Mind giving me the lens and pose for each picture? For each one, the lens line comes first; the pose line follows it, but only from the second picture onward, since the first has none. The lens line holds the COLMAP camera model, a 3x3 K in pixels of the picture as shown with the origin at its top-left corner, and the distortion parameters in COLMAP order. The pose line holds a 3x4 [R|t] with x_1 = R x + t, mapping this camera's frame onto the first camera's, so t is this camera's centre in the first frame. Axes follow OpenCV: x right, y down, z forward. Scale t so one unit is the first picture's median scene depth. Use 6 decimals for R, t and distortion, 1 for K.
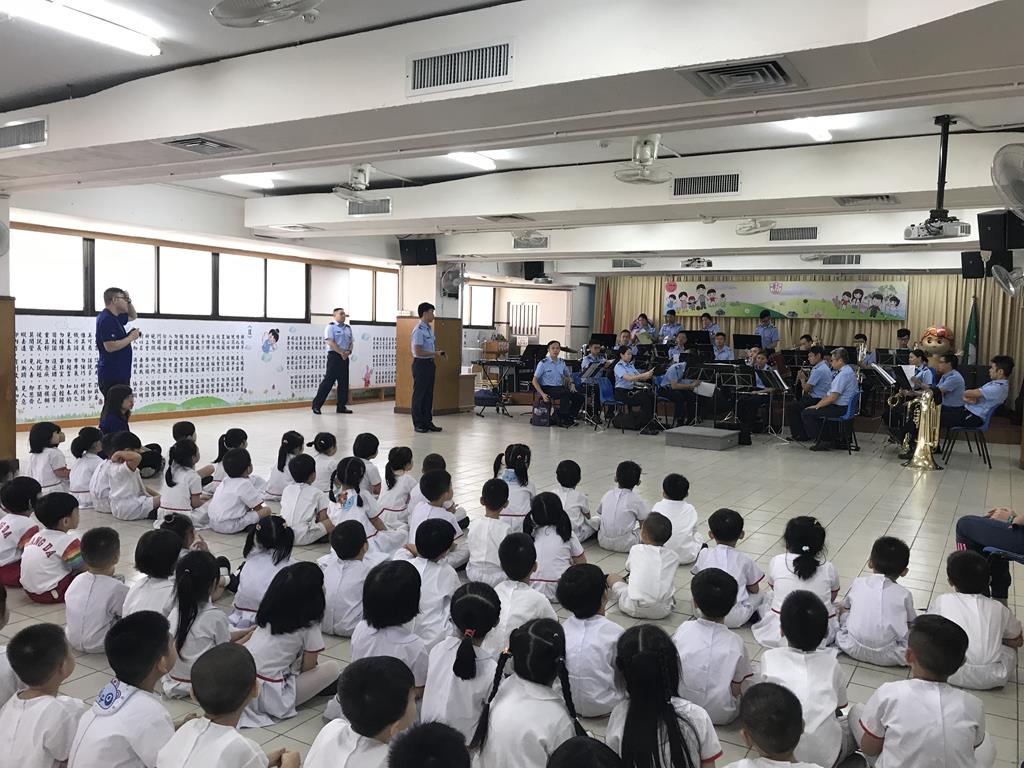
lens RADIAL K [[844.3, 0, 509.5], [0, 844.3, 386.8], [0, 0, 1]] dist [0.027705, -0.050616]
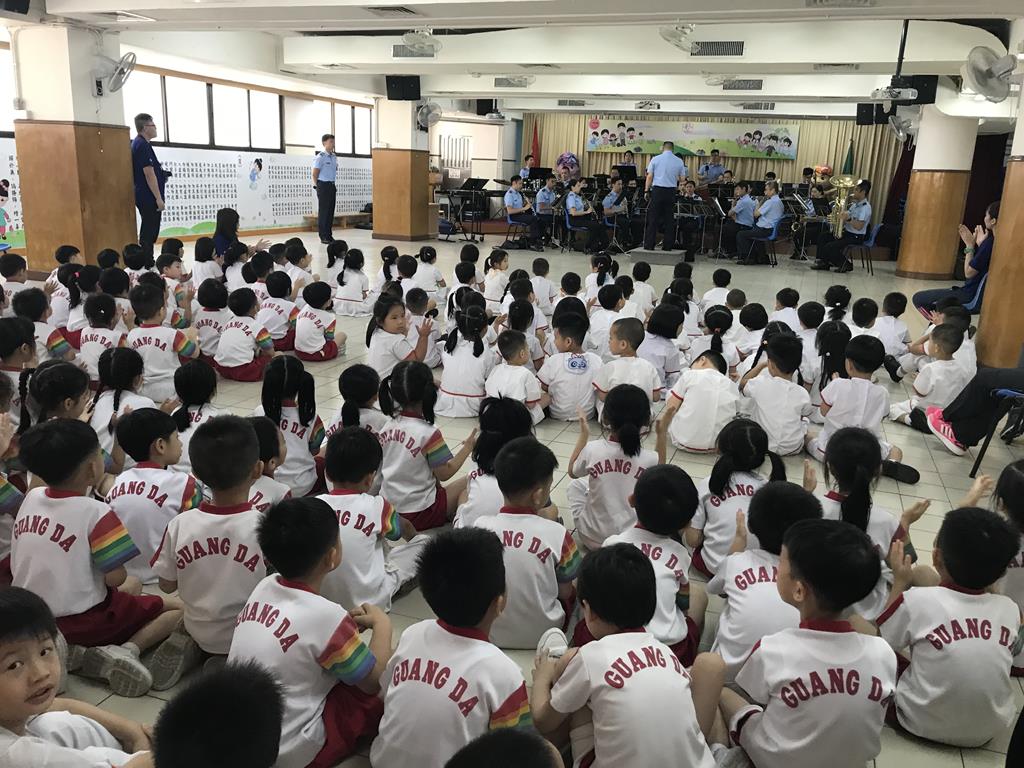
lens RADIAL K [[844.3, 0, 506.7], [0, 844.3, 385.5], [0, 0, 1]] dist [0.027705, -0.050616]
pose [[0.984240, -0.031095, 0.174083, -0.155785], [-0.002276, 0.982111, 0.188291, 0.010533], [-0.176824, -0.185719, 0.966562, -0.137062]]
